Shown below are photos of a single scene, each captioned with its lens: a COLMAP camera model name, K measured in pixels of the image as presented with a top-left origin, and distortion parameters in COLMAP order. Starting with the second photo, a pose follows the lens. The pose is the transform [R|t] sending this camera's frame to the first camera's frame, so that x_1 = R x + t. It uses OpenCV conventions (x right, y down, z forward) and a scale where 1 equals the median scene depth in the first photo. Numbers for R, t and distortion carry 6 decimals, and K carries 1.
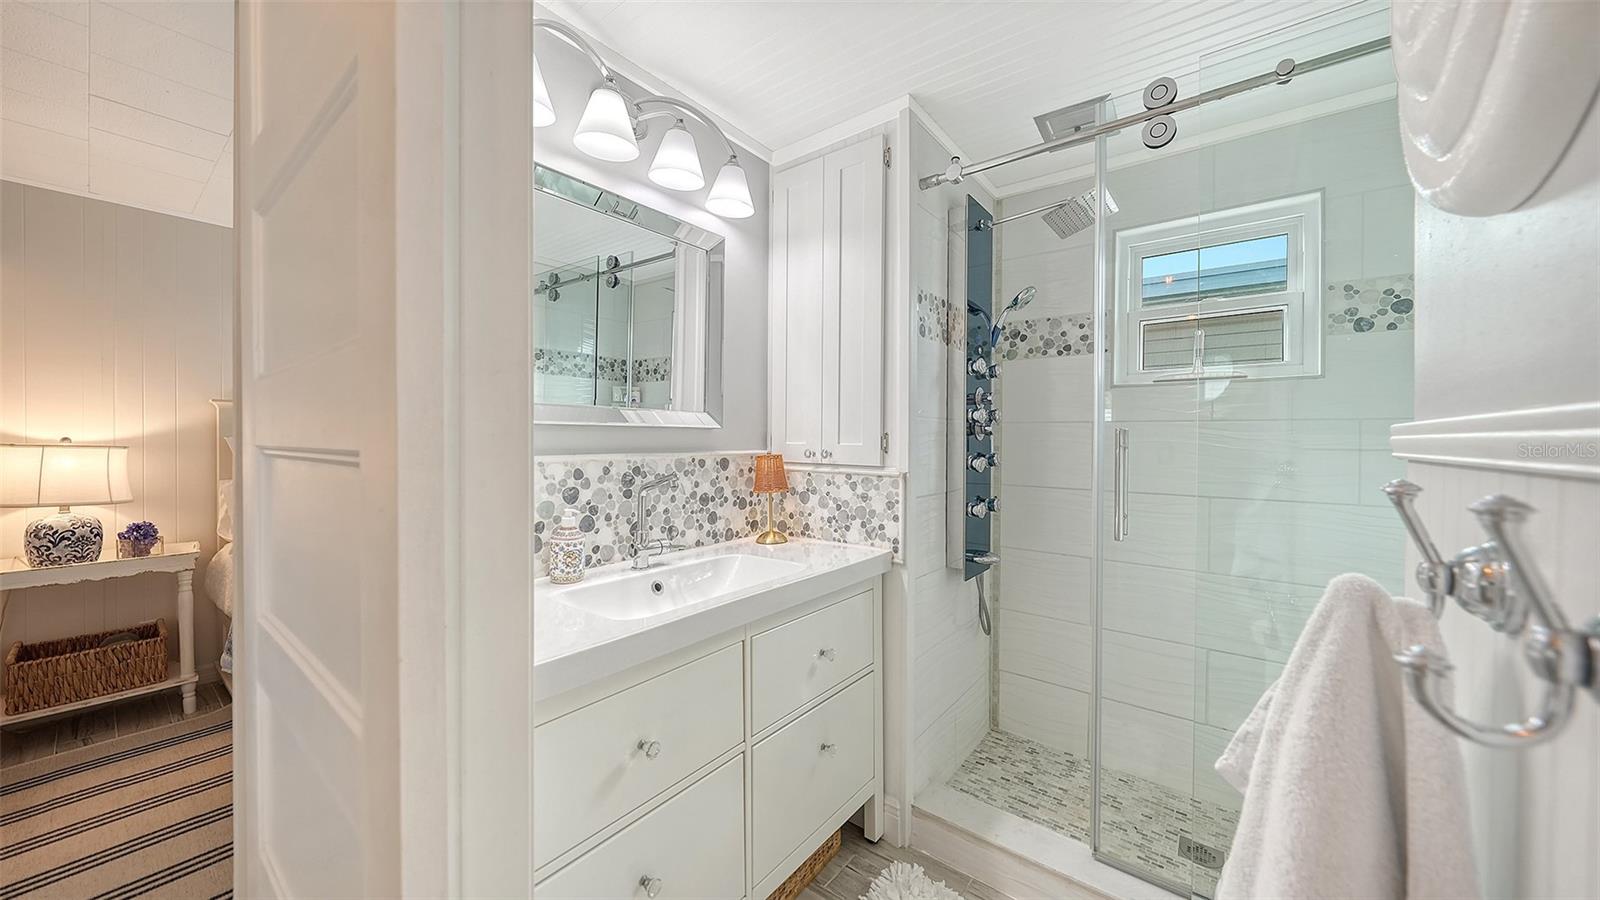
lens RADIAL K [[572.9, 0, 806.9], [0, 572.9, 445.7], [0, 0, 1]] dist [-0.002109, -0.000334]
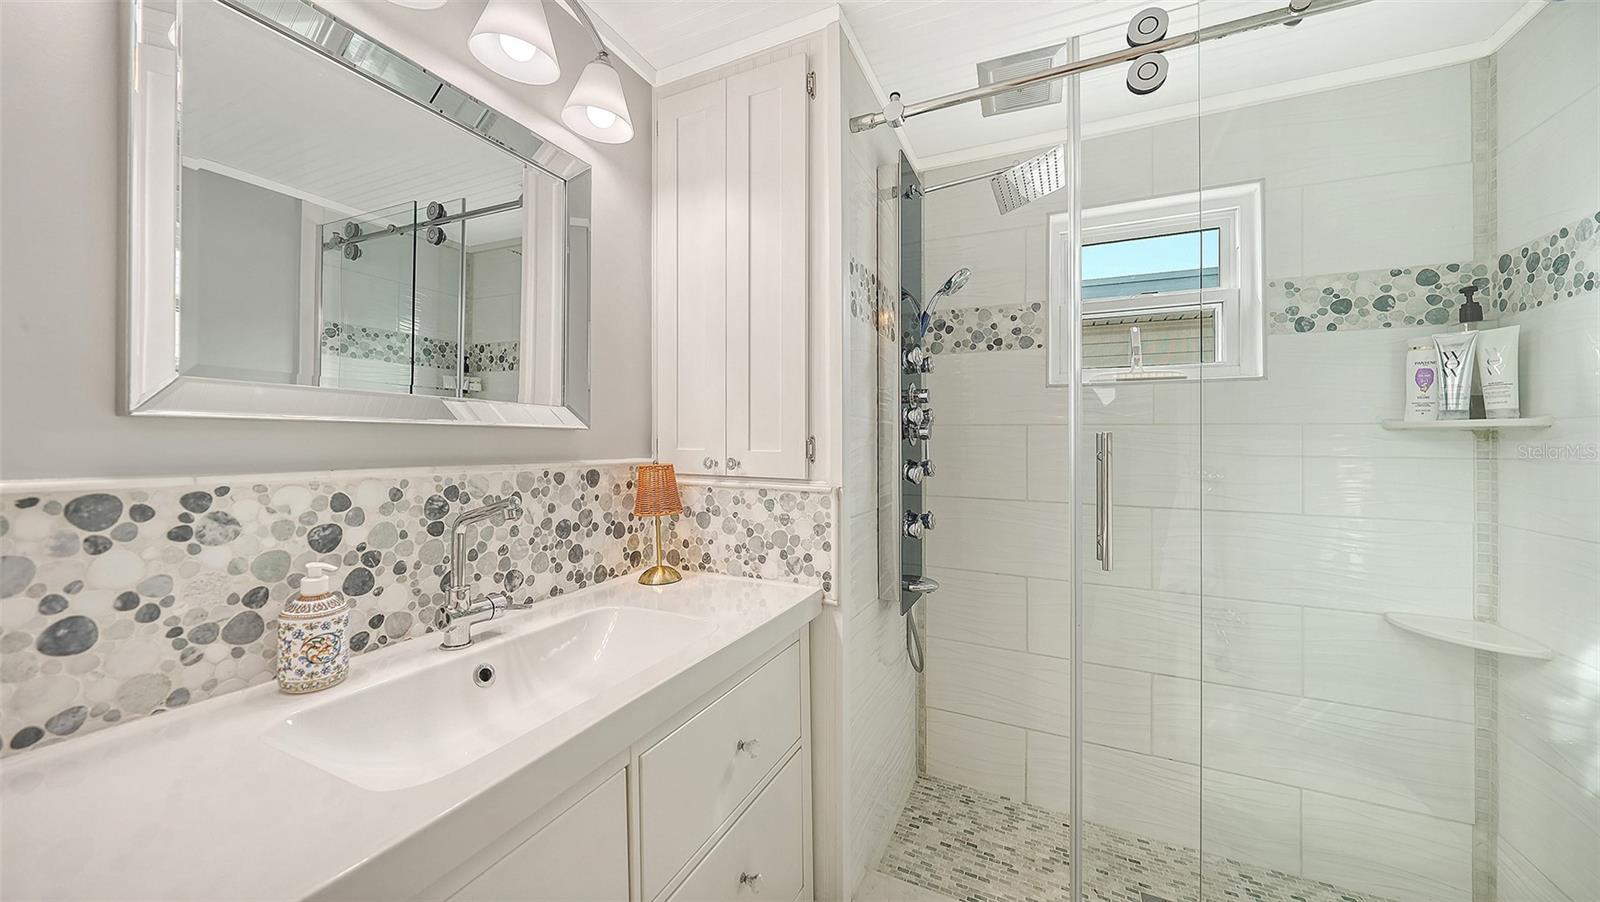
lens RADIAL K [[565.2, 0, 808.3], [0, 565.2, 457.6], [0, 0, 1]] dist [-0.001168, -0.000146]
pose [[0.975257, -0.004180, 0.221033, -0.035235], [0.000324, 0.999847, 0.017479, -0.006575], [-0.221072, -0.016975, 0.975110, 0.236860]]
